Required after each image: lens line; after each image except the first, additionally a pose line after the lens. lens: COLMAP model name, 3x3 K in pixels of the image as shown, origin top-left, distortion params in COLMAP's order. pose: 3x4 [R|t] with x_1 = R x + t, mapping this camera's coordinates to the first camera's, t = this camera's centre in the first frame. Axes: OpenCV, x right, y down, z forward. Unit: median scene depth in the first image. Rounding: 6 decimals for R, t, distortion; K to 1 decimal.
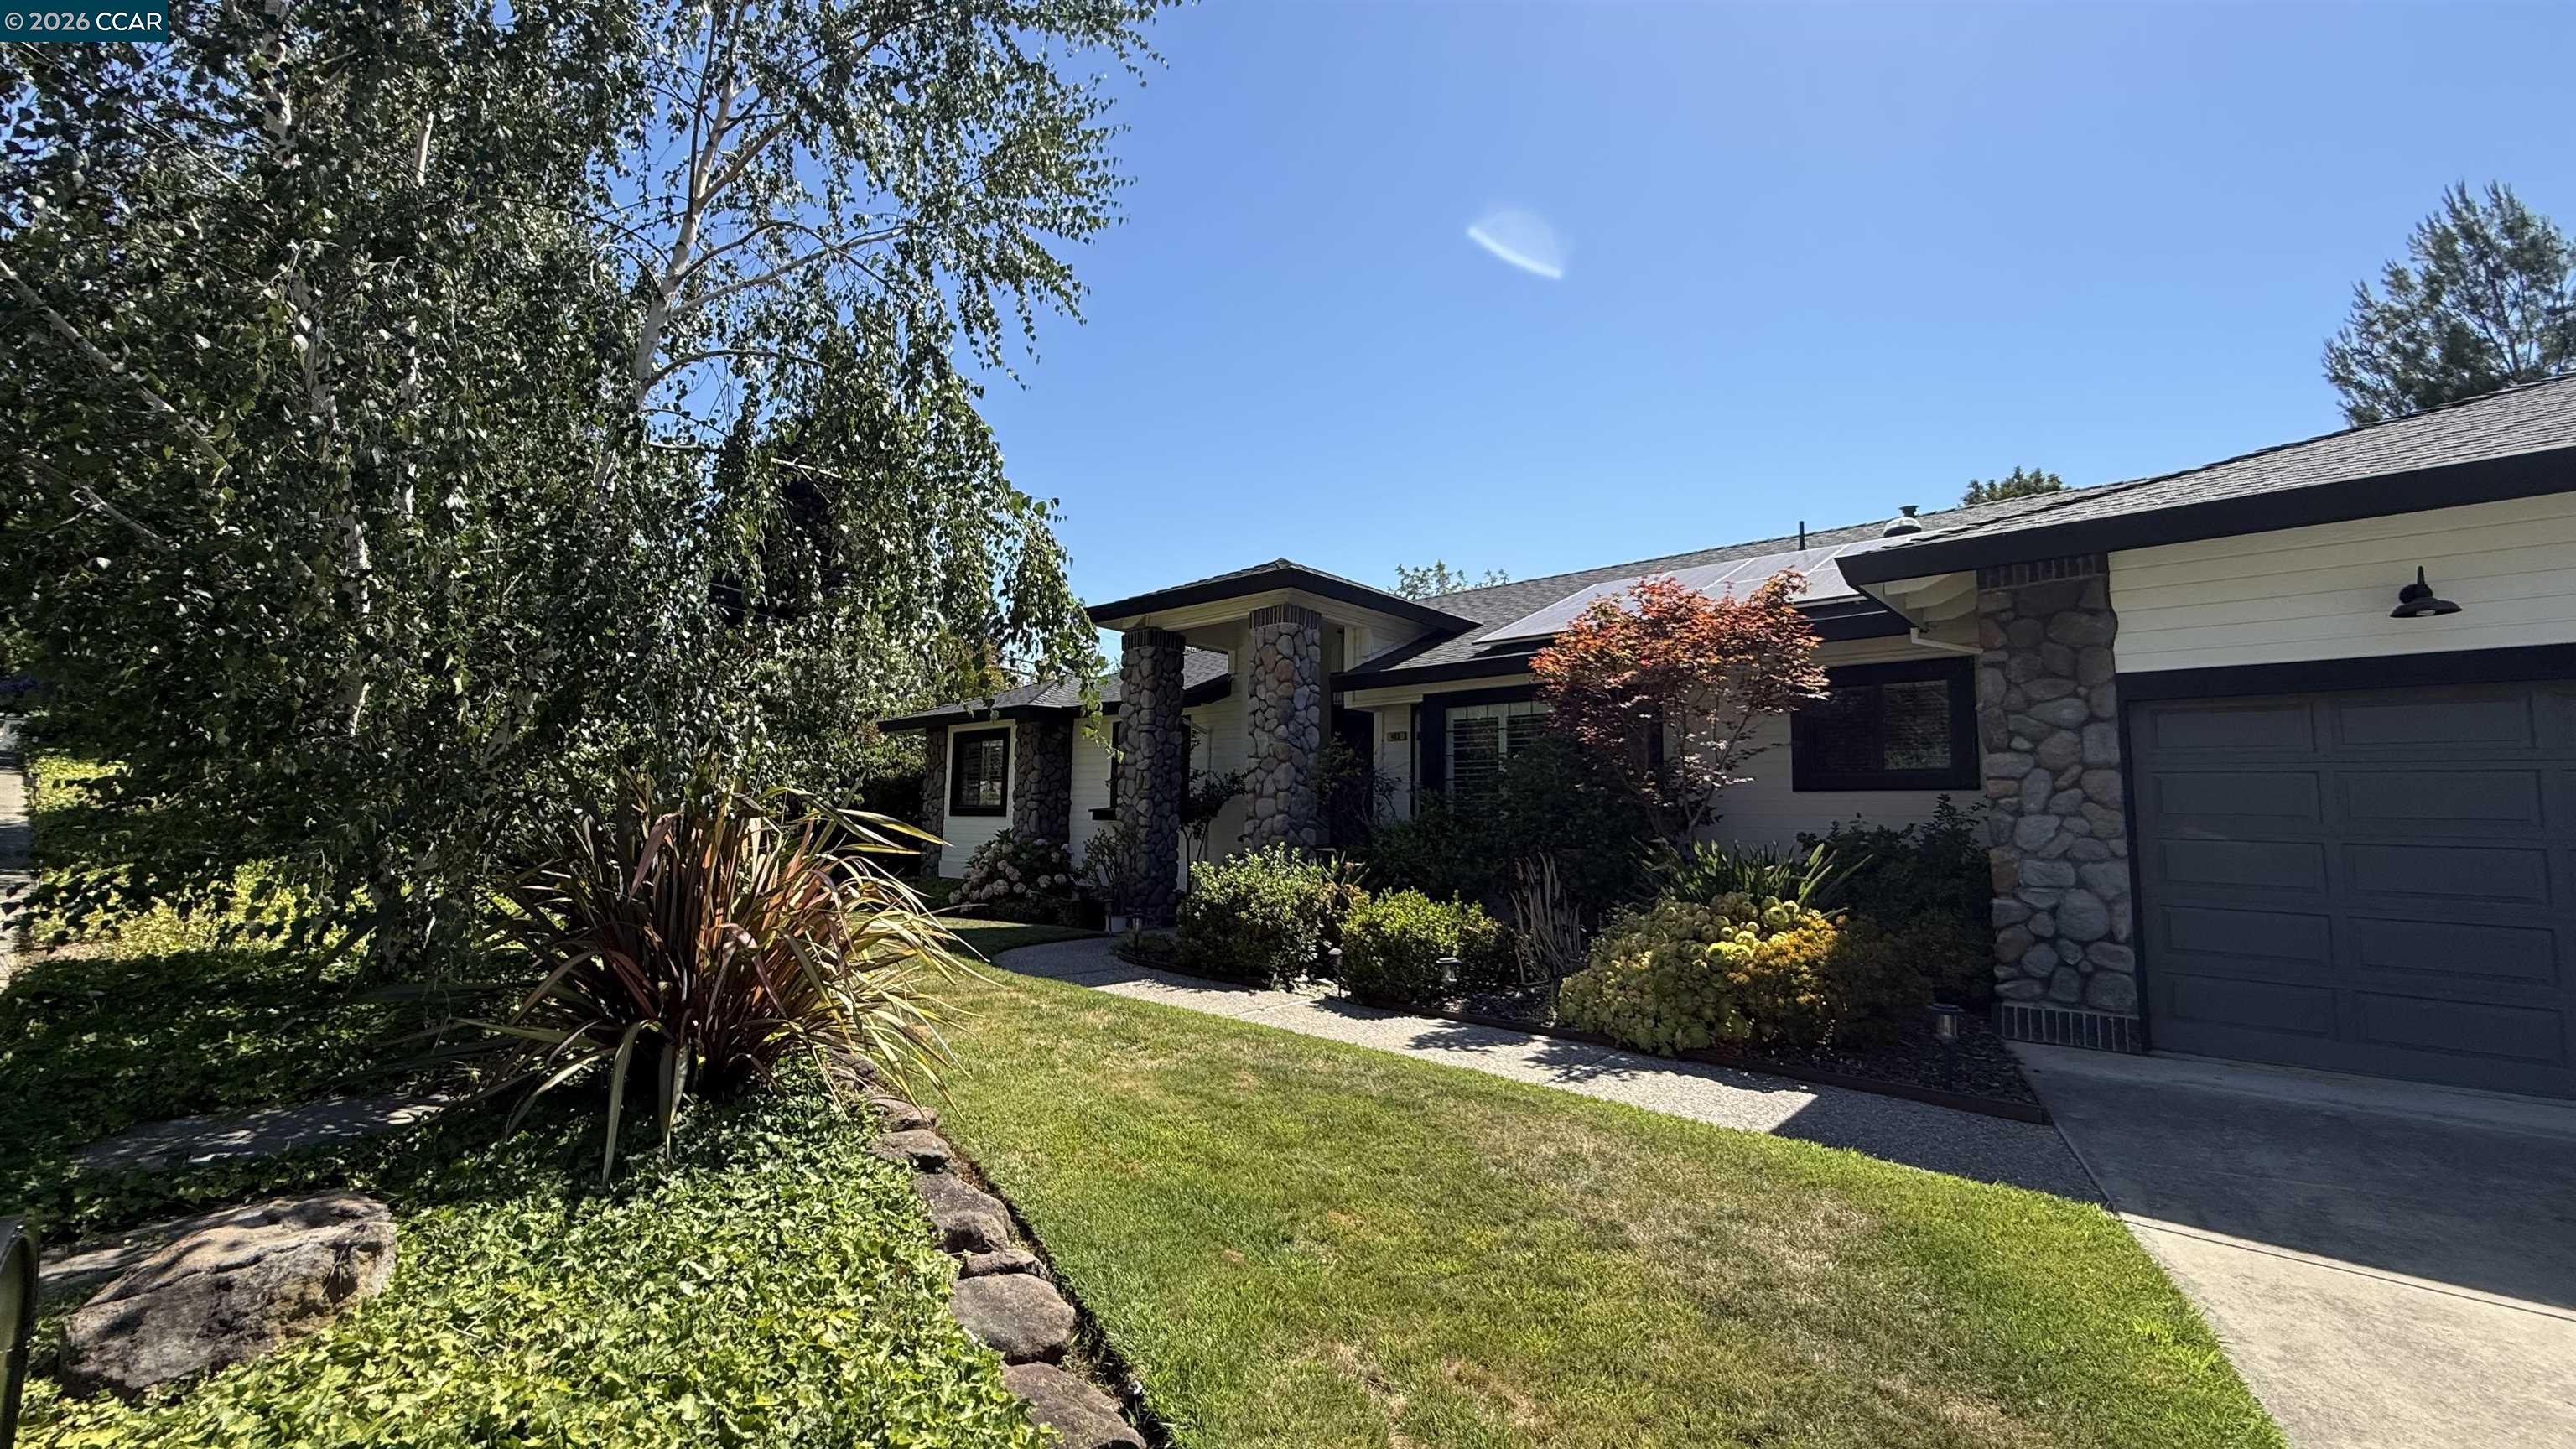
lens RADIAL K [[1007.6, 0, 1284.8], [0, 1007.6, 738.7], [0, 0, 1]] dist [0.000255, -0.000008]
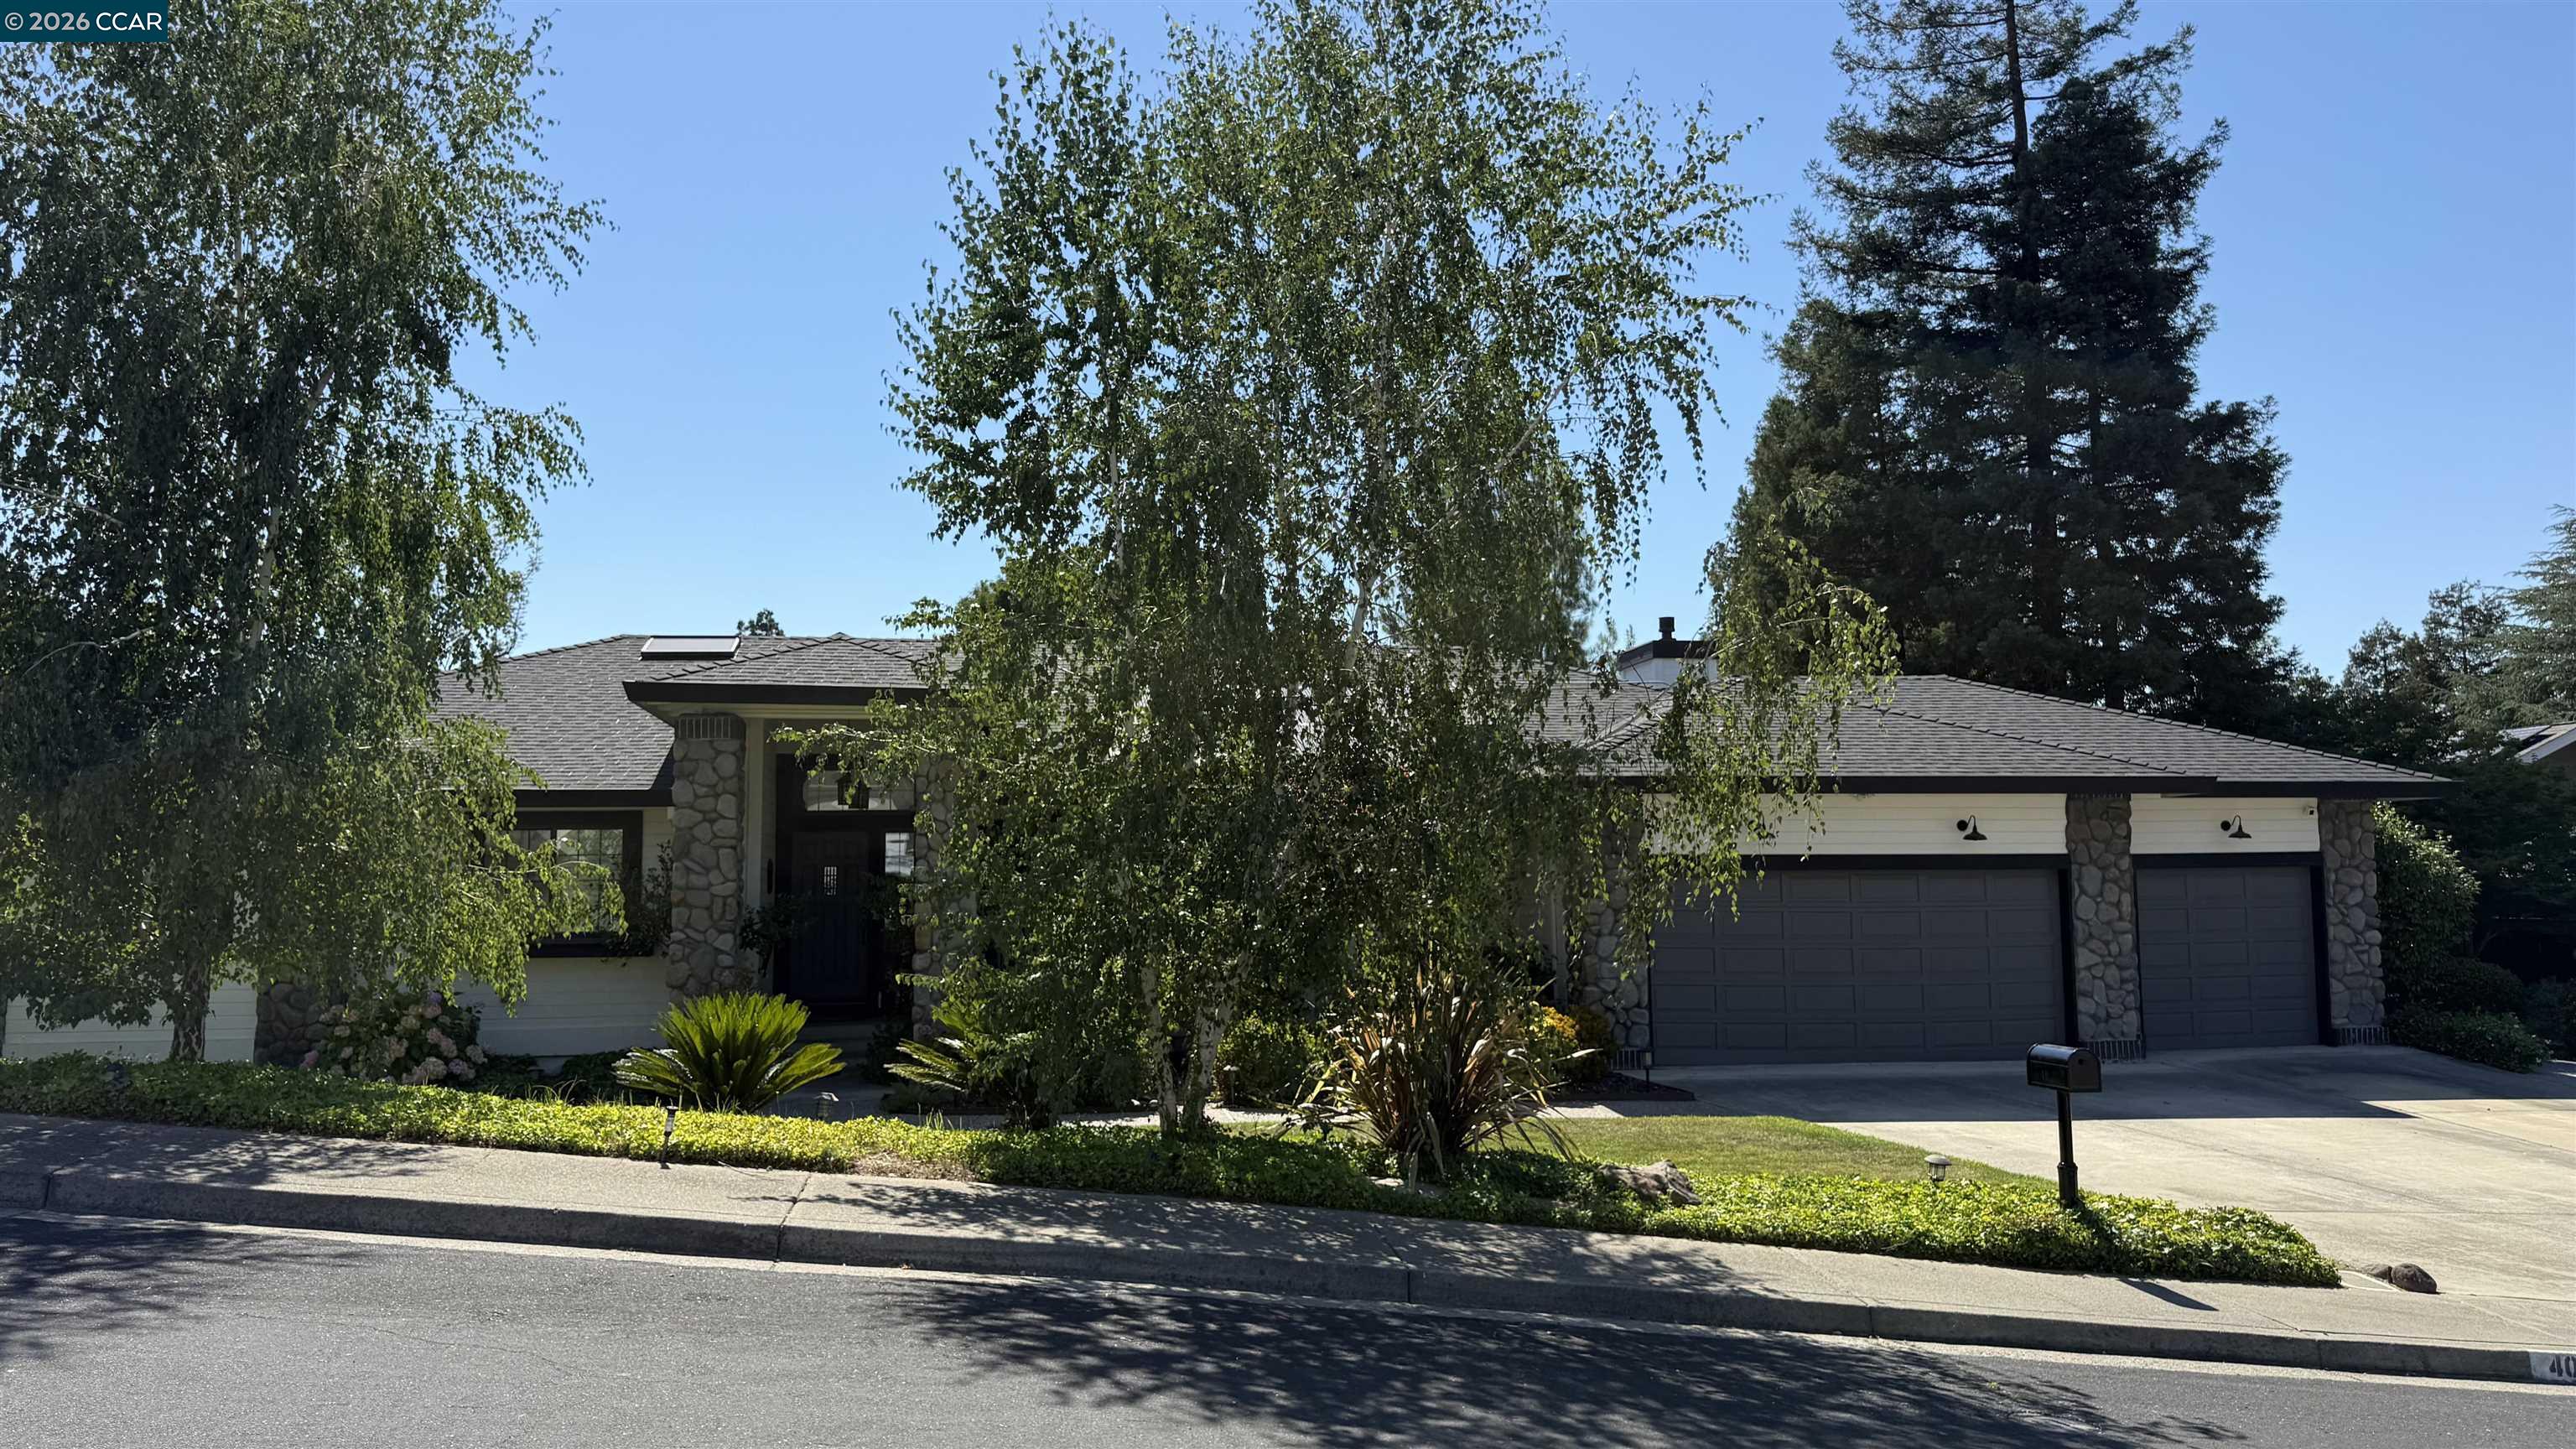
lens RADIAL K [[1728.6, 0, 1288.0], [0, 1728.6, 724.5], [0, 0, 1]] dist [0.026336, -0.001516]
pose [[0.633561, 0.045946, 0.772327, -0.997185], [-0.048036, 0.998645, -0.020005, -0.106116], [-0.772200, -0.024425, 0.634910, -0.223872]]
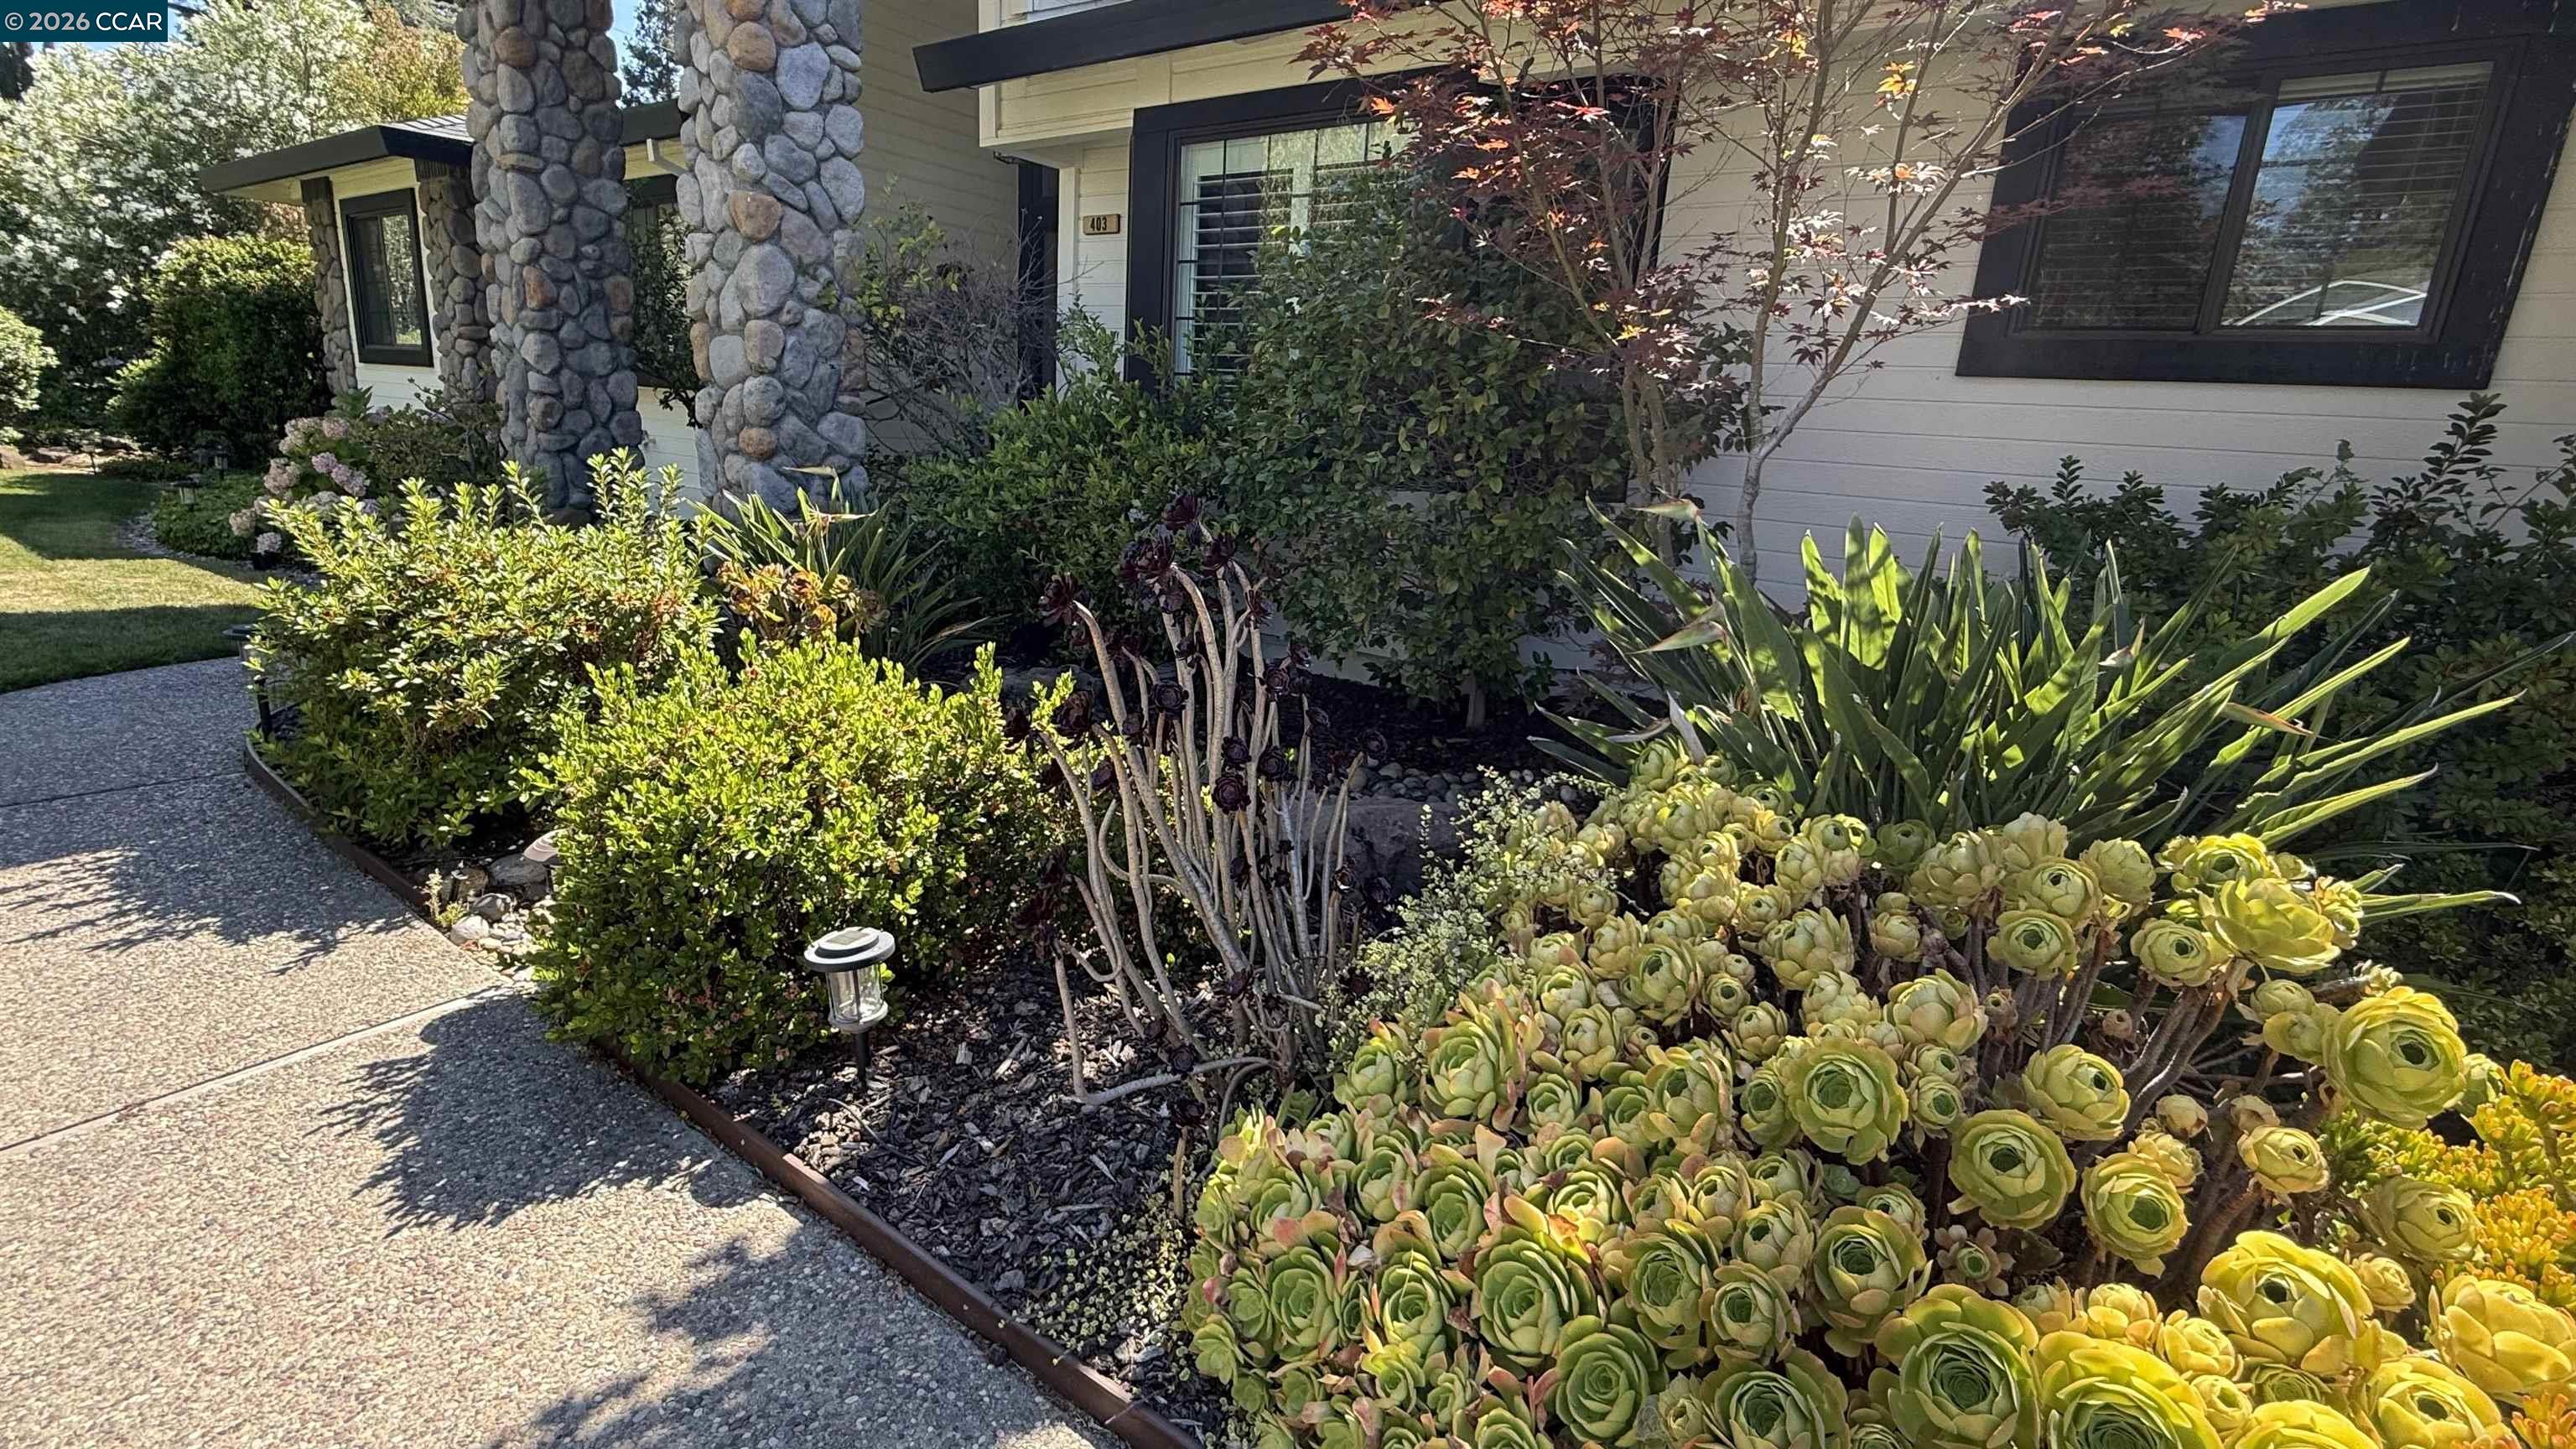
lens RADIAL K [[1140.5, 0, 1281.1], [0, 1140.5, 718.1], [0, 0, 1]] dist [0.001637, -0.000550]
pose [[0.992720, 0.015967, 0.119384, 0.148809], [-0.055176, 0.941344, 0.332908, 0.036484], [-0.107066, -0.337072, 0.935371, 0.455225]]
